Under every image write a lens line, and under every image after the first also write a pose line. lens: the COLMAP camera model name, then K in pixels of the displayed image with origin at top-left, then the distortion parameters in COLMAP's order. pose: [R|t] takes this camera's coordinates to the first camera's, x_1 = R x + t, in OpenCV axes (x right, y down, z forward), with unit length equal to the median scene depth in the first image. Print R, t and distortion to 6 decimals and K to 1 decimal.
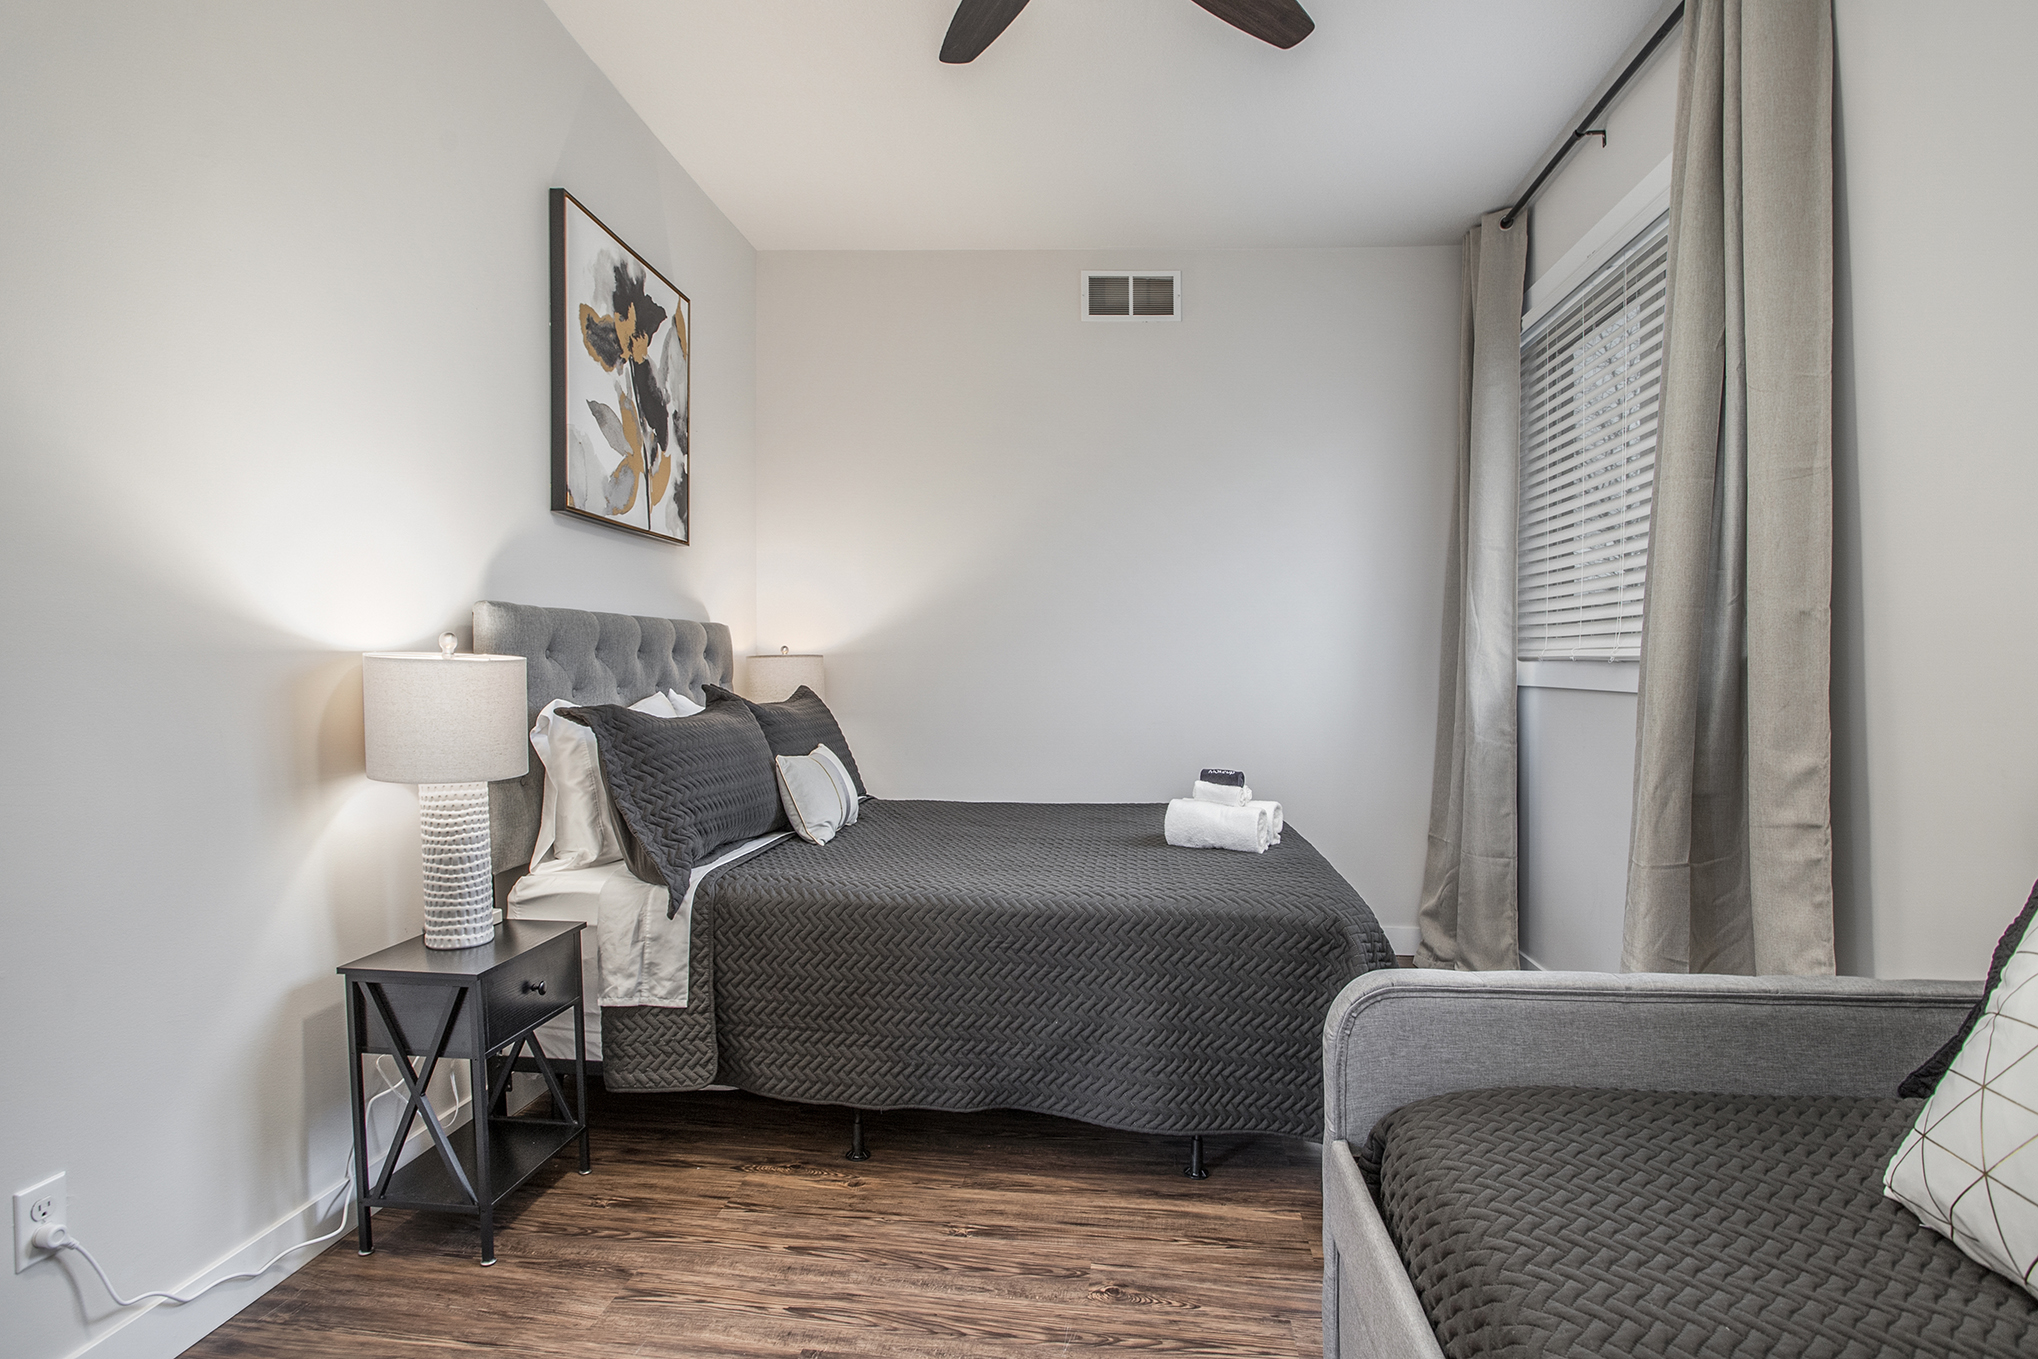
lens RADIAL K [[1072.2, 0, 1019.0], [0, 1072.2, 679.5], [0, 0, 1]] dist [-0.084362, 0.037636]
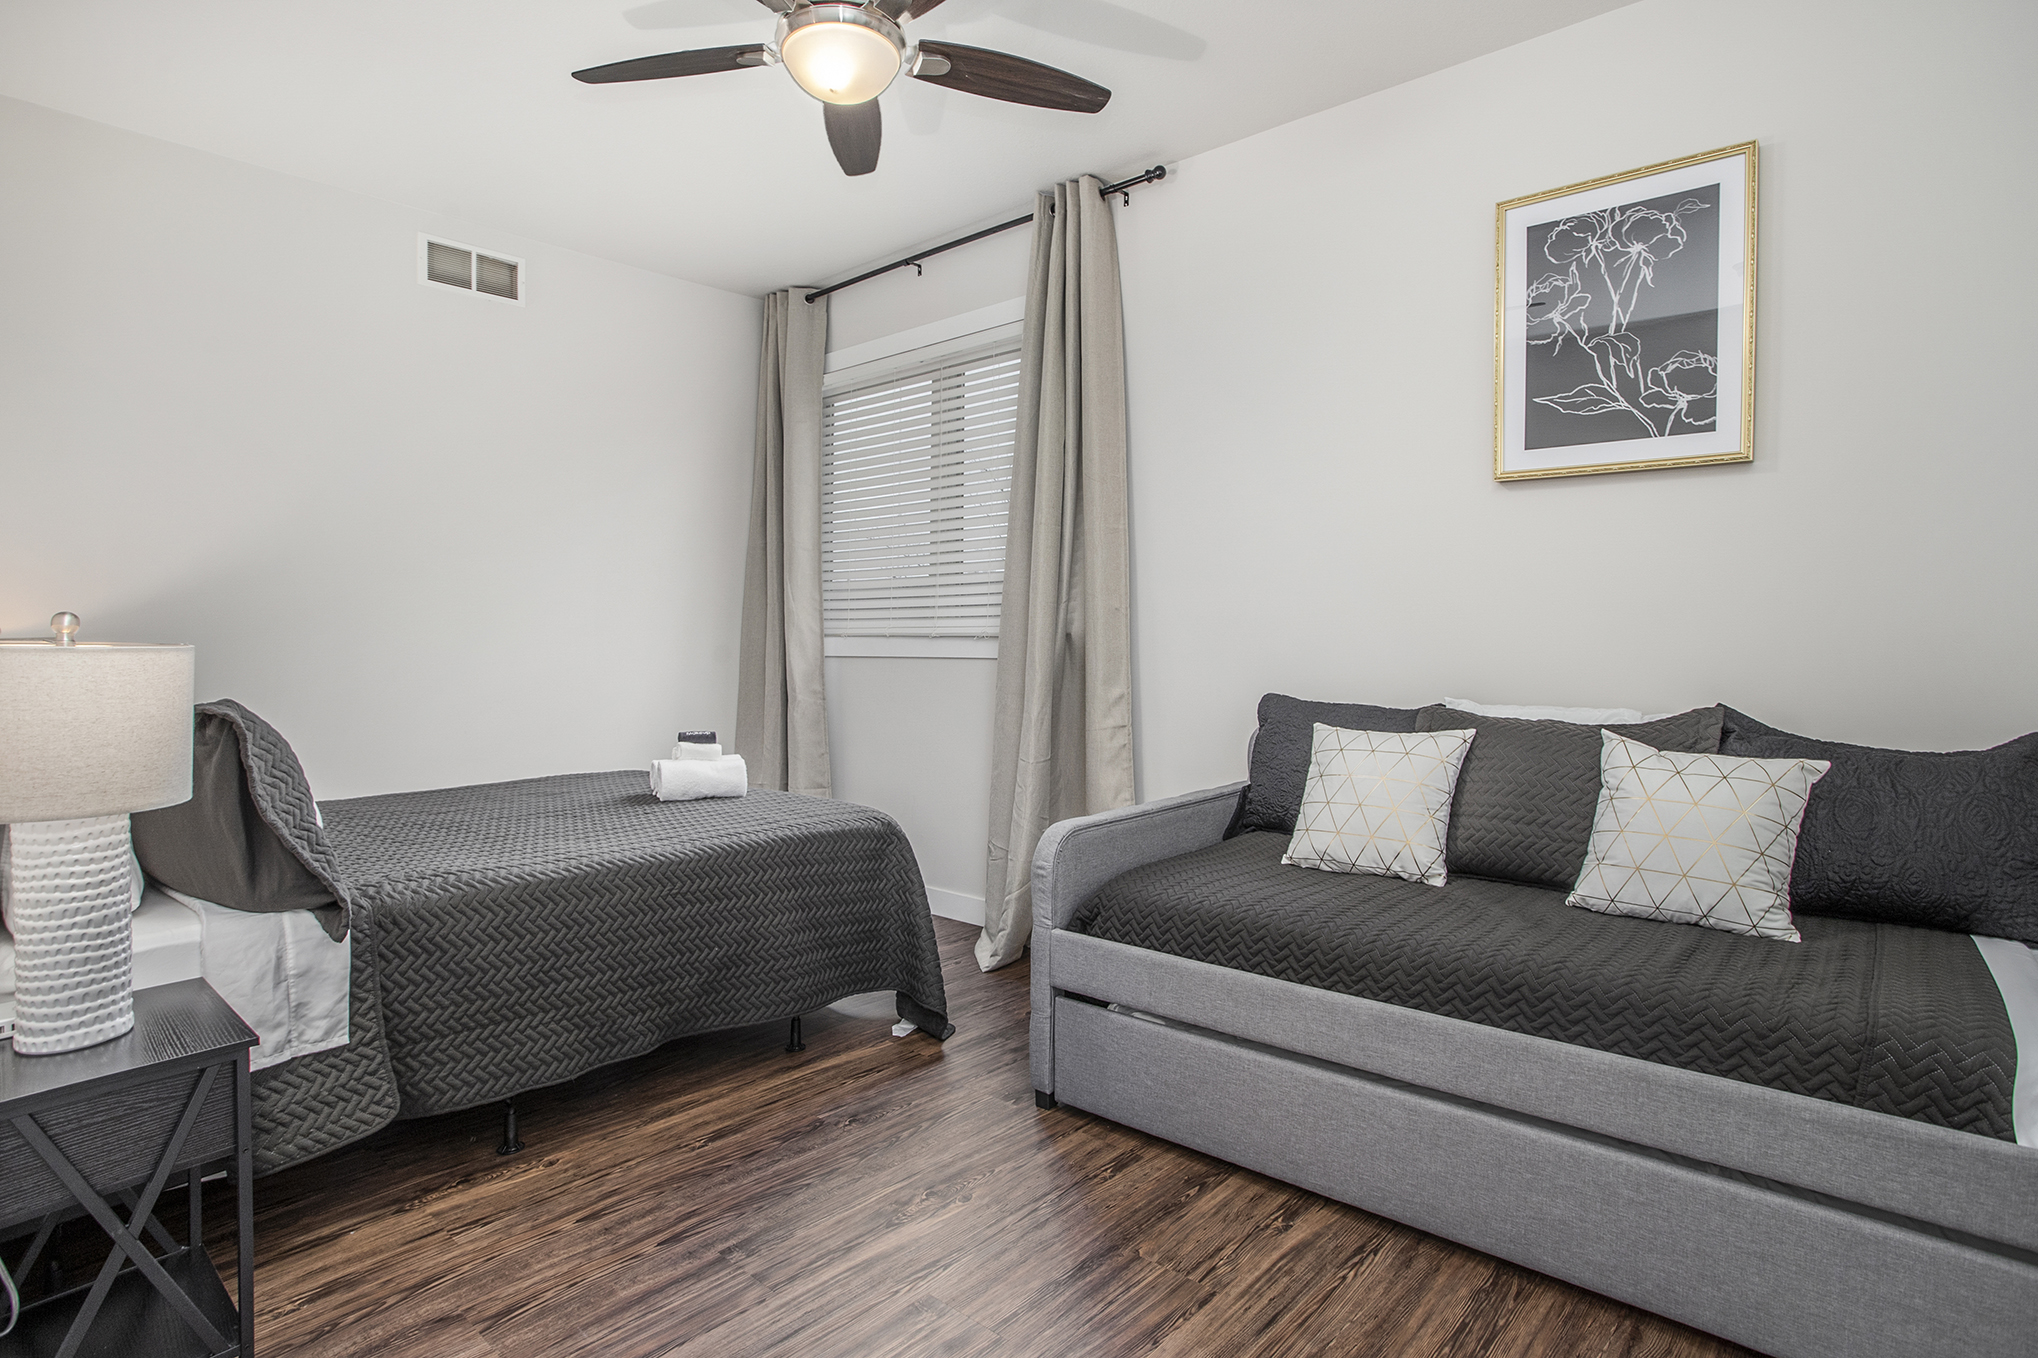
lens RADIAL K [[1062.5, 0, 1017.2], [0, 1062.5, 630.0], [0, 0, 1]] dist [-0.004955, 0.000042]
pose [[0.581660, -0.001848, 0.813430, -0.706451], [0.020908, 0.999701, -0.012679, -0.007141], [-0.813163, 0.024382, 0.581525, 0.036763]]
